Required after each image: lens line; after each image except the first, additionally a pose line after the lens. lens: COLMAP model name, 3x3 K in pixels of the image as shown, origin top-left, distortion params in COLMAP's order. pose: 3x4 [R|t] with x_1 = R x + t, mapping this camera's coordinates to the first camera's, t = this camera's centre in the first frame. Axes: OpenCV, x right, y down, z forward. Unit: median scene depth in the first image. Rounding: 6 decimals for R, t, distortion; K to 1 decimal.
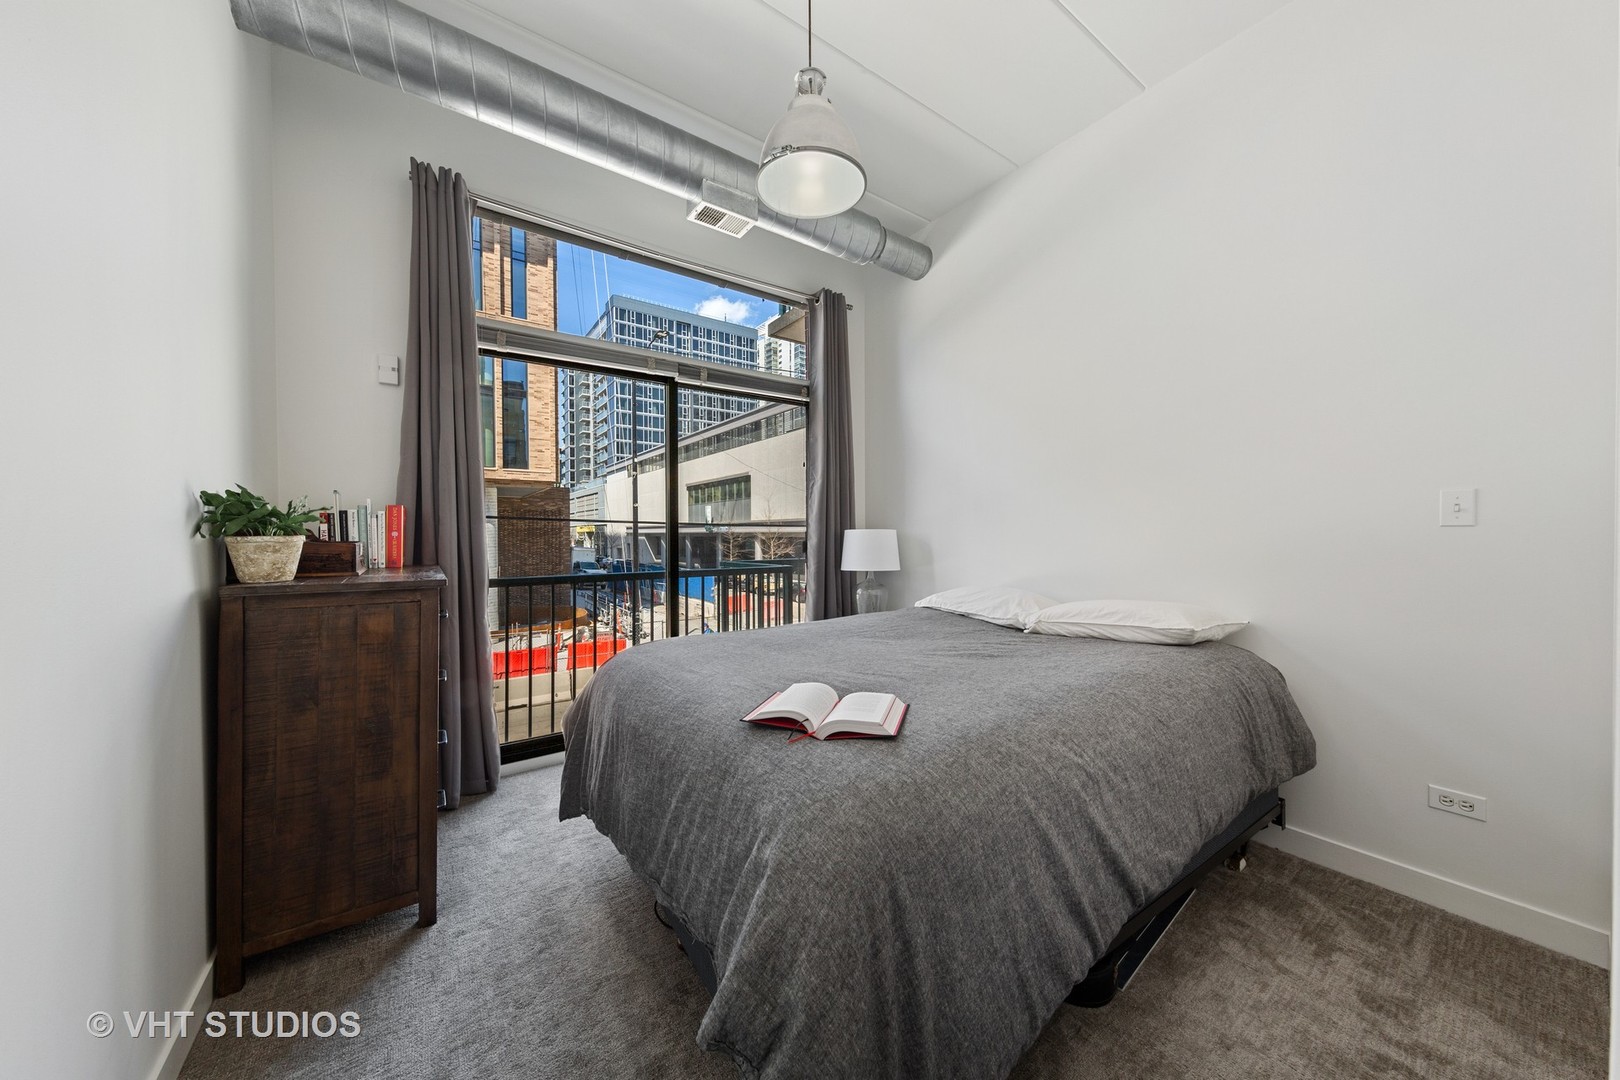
lens RADIAL K [[540.4, 0, 812.9], [0, 540.4, 541.1], [0, 0, 1]] dist [0.000170, 0.000006]
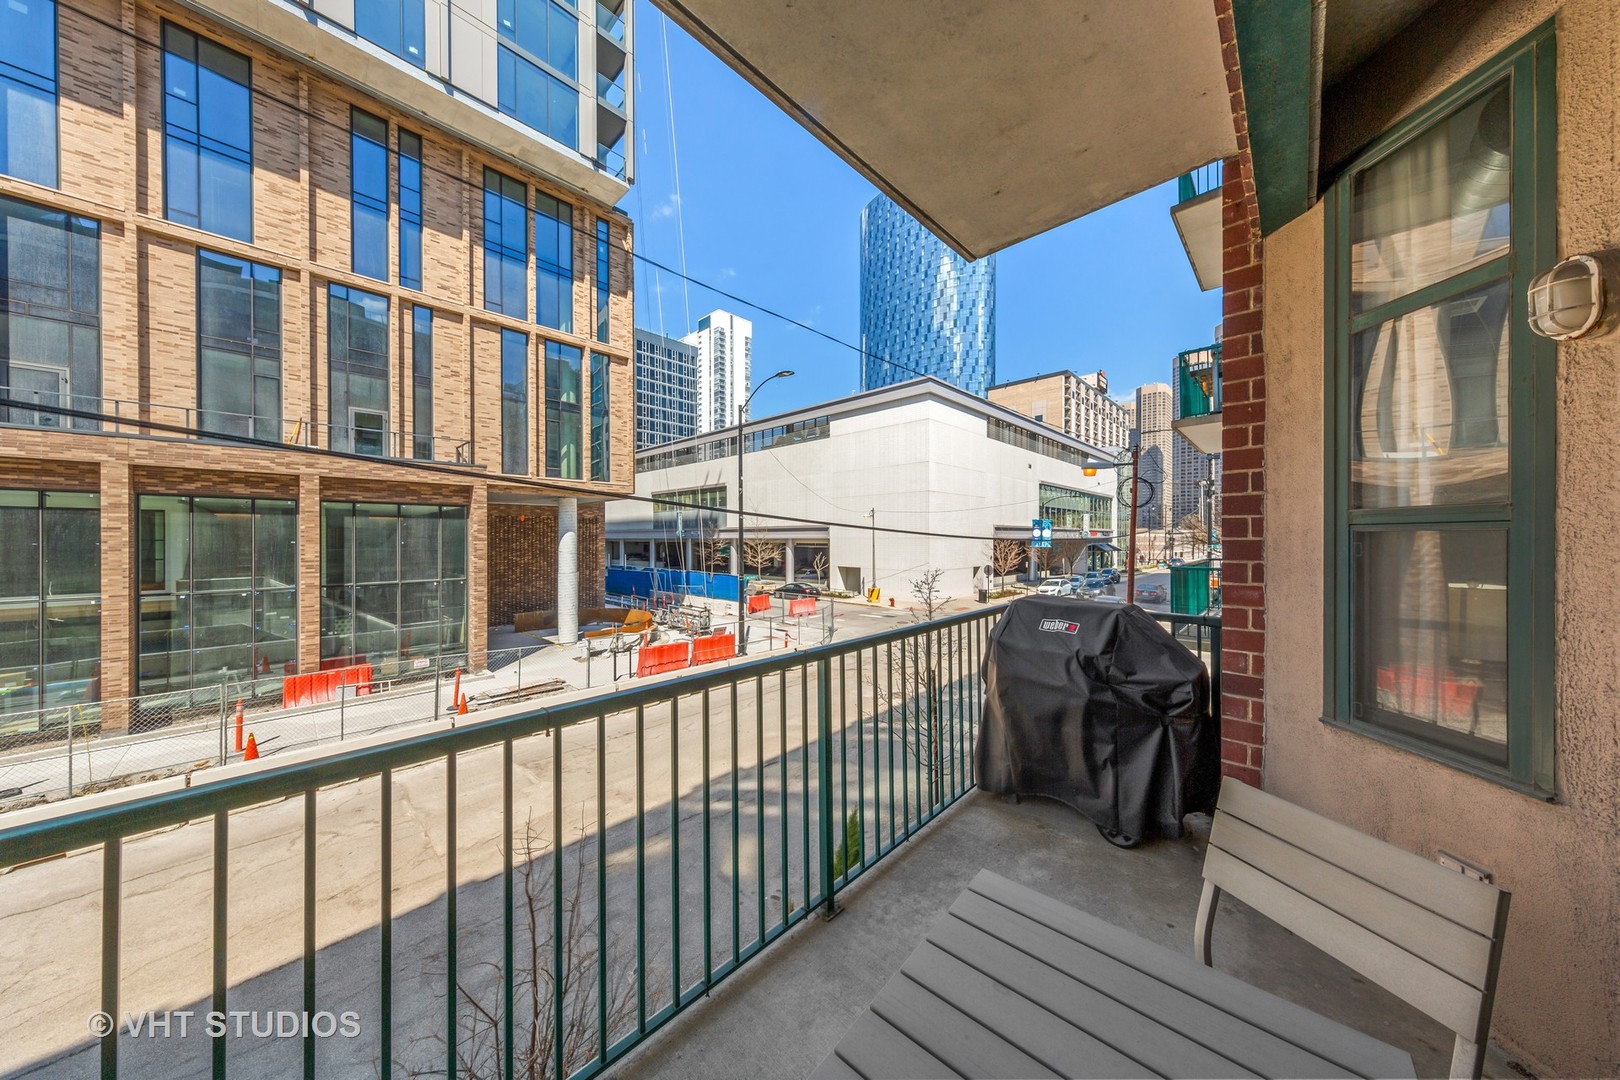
lens RADIAL K [[504.7, 0, 812.3], [0, 504.7, 536.7], [0, 0, 1]] dist [0.001297, -0.000019]
pose [[0.981577, 0.001776, 0.191059, -0.170827], [0.001412, 0.999862, -0.016551, -0.002906], [-0.191062, 0.016516, 0.981439, -0.037457]]
